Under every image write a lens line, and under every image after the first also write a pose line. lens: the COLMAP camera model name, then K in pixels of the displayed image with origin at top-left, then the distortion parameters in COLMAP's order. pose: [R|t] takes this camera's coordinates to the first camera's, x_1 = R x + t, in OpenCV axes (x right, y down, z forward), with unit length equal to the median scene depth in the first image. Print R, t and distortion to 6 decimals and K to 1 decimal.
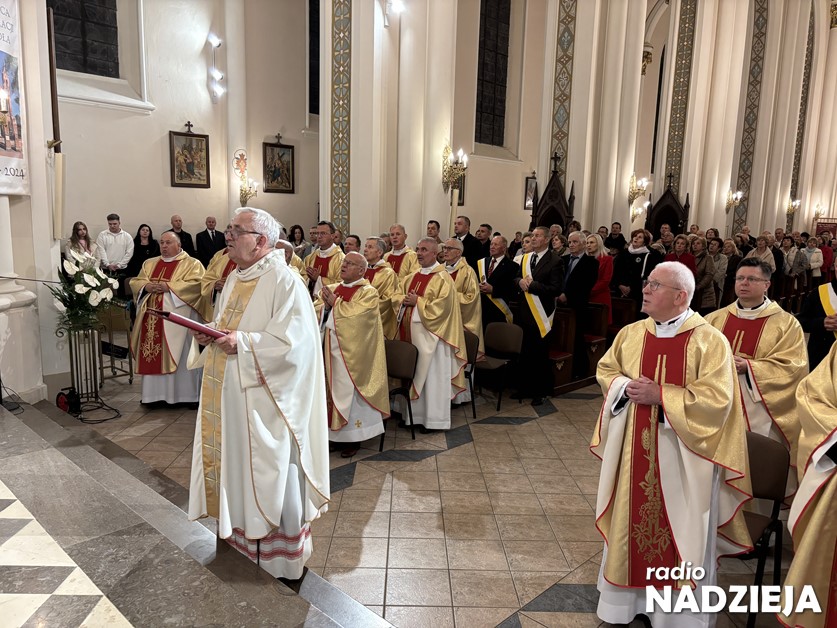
lens RADIAL K [[633.5, 0, 421.7], [0, 633.5, 318.9], [0, 0, 1]] dist [0.045258, -0.044026]
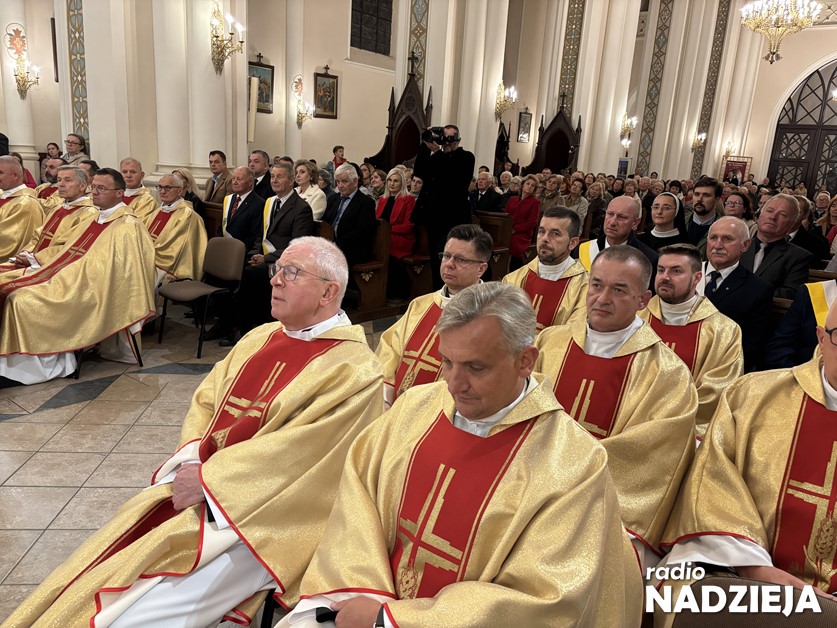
lens RADIAL K [[634.8, 0, 427.9], [0, 634.8, 311.3], [0, 0, 1]] dist [0.043949, -0.041397]
pose [[0.995572, 0.016817, 0.092489, 0.169756], [-0.024534, 0.996252, 0.082950, 0.014877], [-0.090748, -0.084851, 0.992253, 0.129150]]
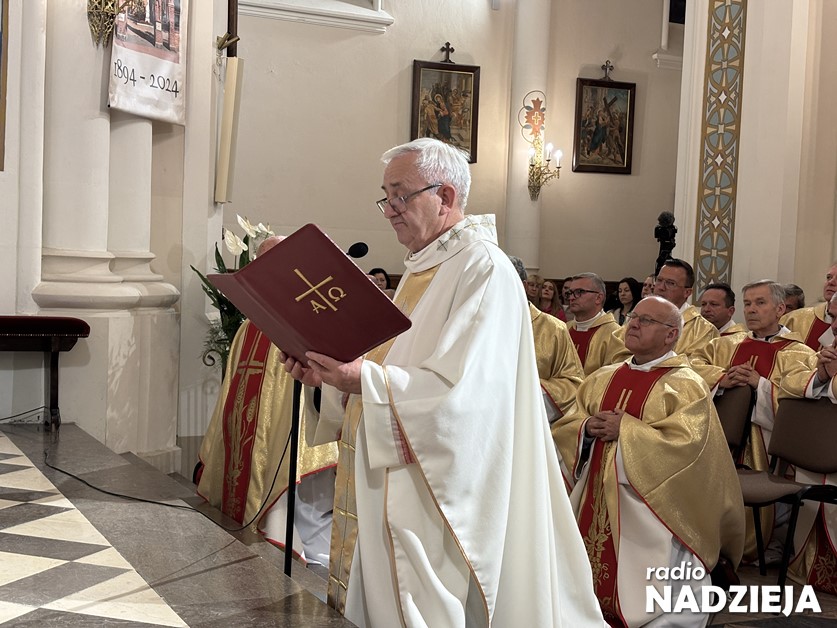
lens RADIAL K [[1255.1, 0, 421.7], [0, 1255.1, 325.3], [0, 0, 1]] dist [0.204133, -0.826311]
pose [[0.935620, 0.024909, -0.352128, 0.005365], [-0.065530, 0.992425, -0.103911, 0.047367], [0.346873, 0.120296, 0.930166, 0.004148]]
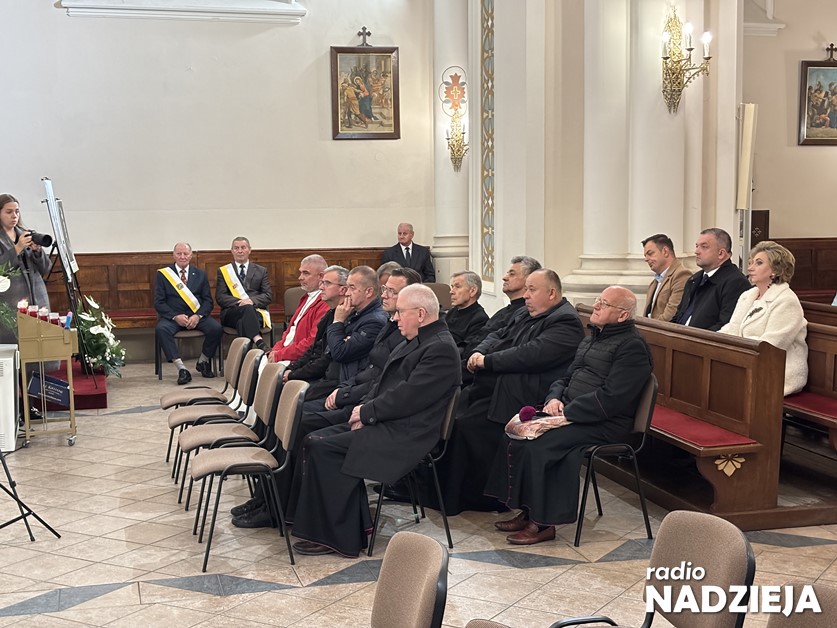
lens RADIAL K [[1255.1, 0, 421.7], [0, 1255.1, 325.3], [0, 0, 1]] dist [0.204133, -0.826311]
pose [[0.849145, 0.014835, -0.527951, 0.294298], [-0.046349, 0.997842, -0.046509, 0.014655], [0.526122, 0.063963, 0.848000, 0.059191]]
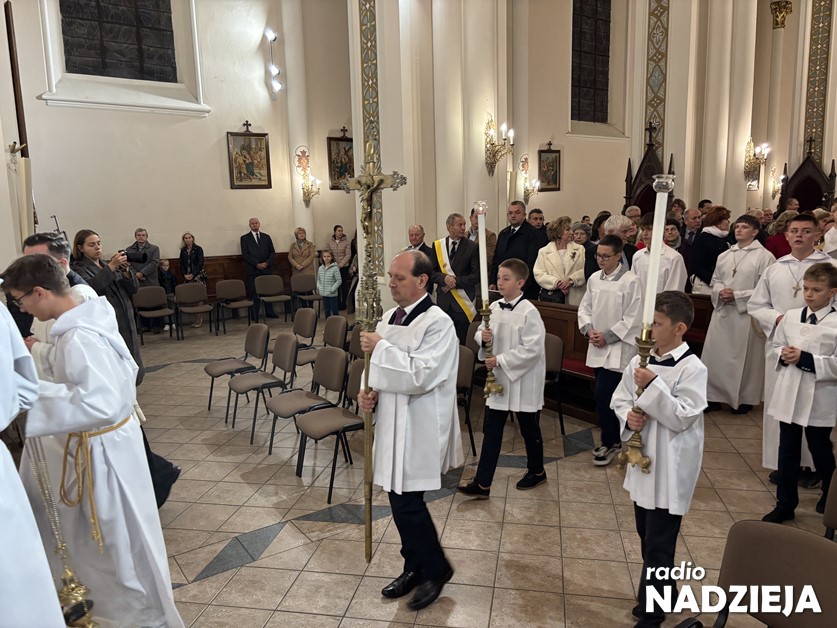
lens RADIAL K [[634.8, 0, 427.9], [0, 634.8, 311.3], [0, 0, 1]] dist [0.043949, -0.041397]
pose [[0.978724, -0.020885, -0.204118, 0.094782], [0.020449, 0.999782, -0.004243, -0.010516], [0.204162, -0.000022, 0.978937, 0.106429]]
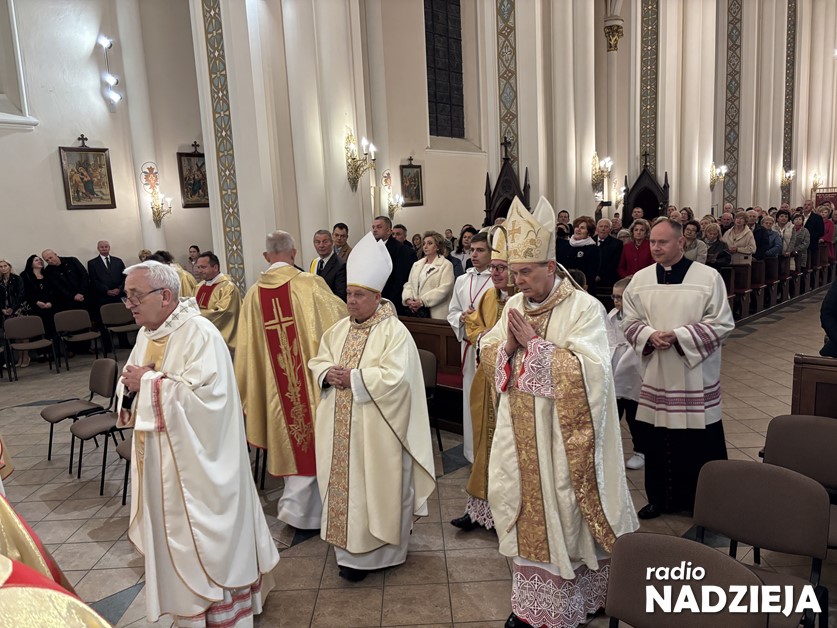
lens RADIAL K [[634.8, 0, 417.8], [0, 634.8, 320.8], [0, 0, 1]] dist [0.046985, -0.048867]
pose [[0.996872, -0.076735, -0.018898, 0.093570], [0.076670, 0.997048, -0.004158, -0.013602], [0.019161, 0.002696, 0.999813, 0.121588]]
